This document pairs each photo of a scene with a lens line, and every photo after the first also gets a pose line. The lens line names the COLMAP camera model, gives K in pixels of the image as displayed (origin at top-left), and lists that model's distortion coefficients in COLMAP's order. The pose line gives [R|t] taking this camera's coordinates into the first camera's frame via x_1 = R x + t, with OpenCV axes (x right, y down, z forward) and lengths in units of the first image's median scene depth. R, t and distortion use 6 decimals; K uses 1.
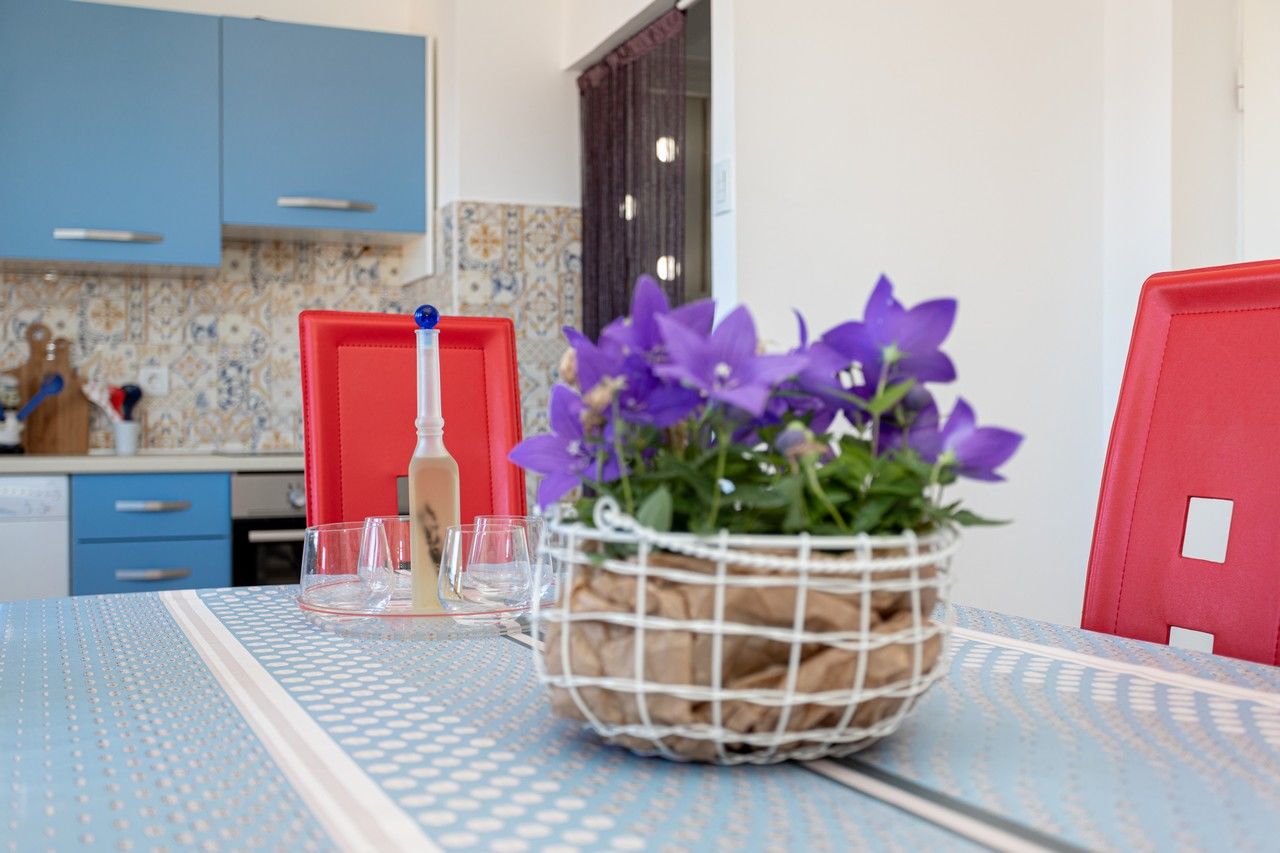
lens RADIAL K [[1445.5, 0, 642.5], [0, 1445.5, 429.9], [0, 0, 1]] dist [0.016540, 0.000000]
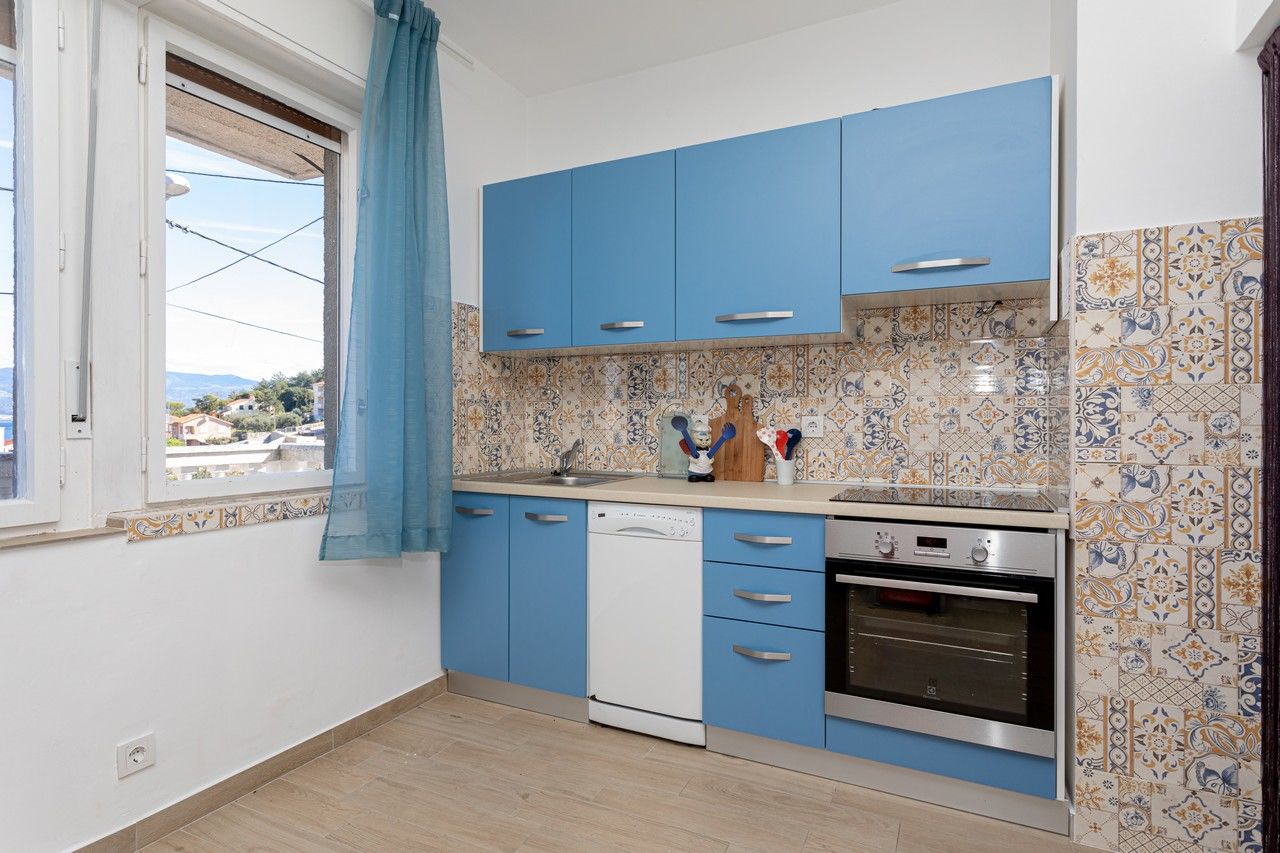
lens RADIAL K [[679.3, 0, 637.0], [0, 679.3, 421.1], [0, 0, 1]] dist [-0.004671, 0.003212]
pose [[0.657199, 0.005862, -0.753694, 0.012986], [-0.002571, 0.999981, 0.005536, -0.042074], [0.753713, -0.001701, 0.657202, 0.493289]]
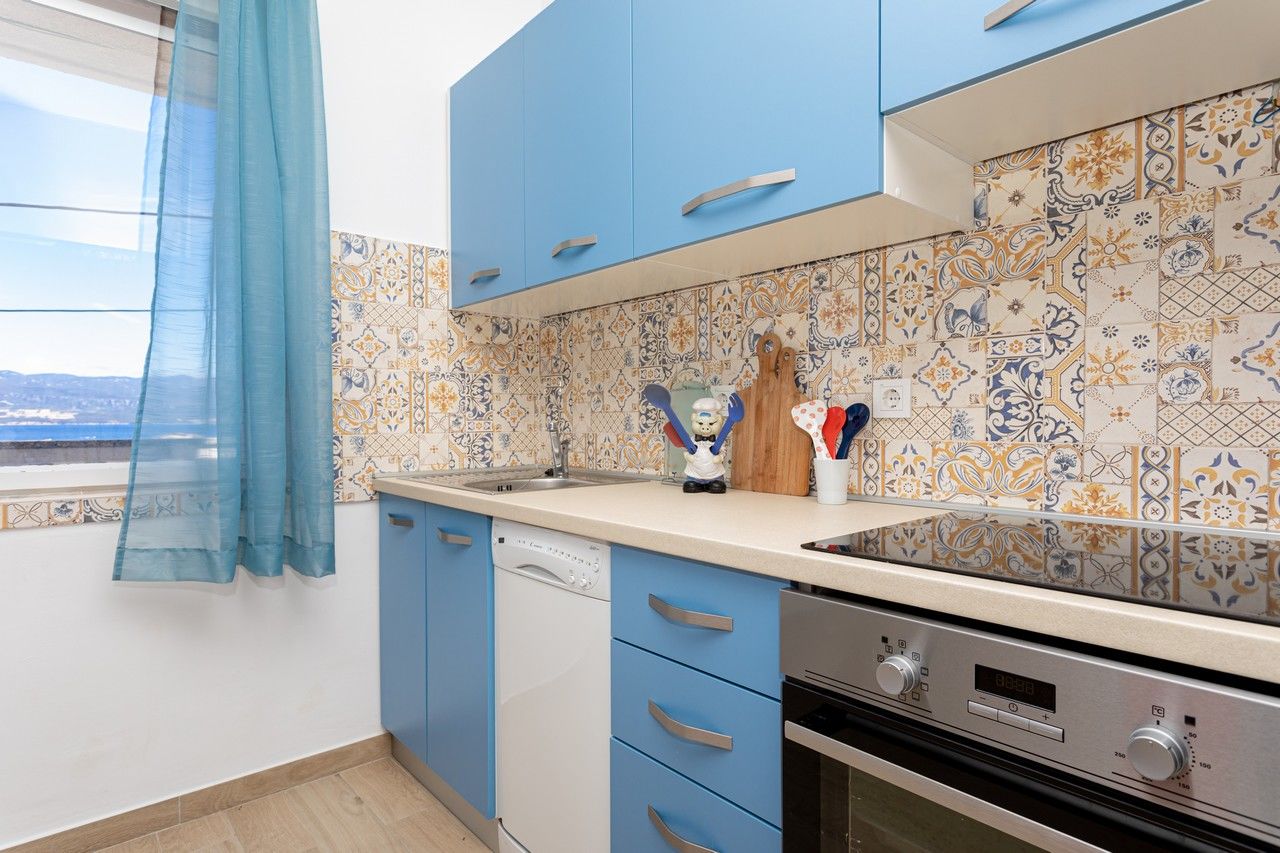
lens RADIAL K [[679.3, 0, 636.5], [0, 679.3, 426.9], [0, 0, 1]] dist [-0.004671, 0.003212]
pose [[0.317300, 0.013556, -0.948228, -0.068906], [0.003709, 0.999872, 0.015536, -0.025961], [0.948318, -0.008447, 0.317210, 0.788407]]
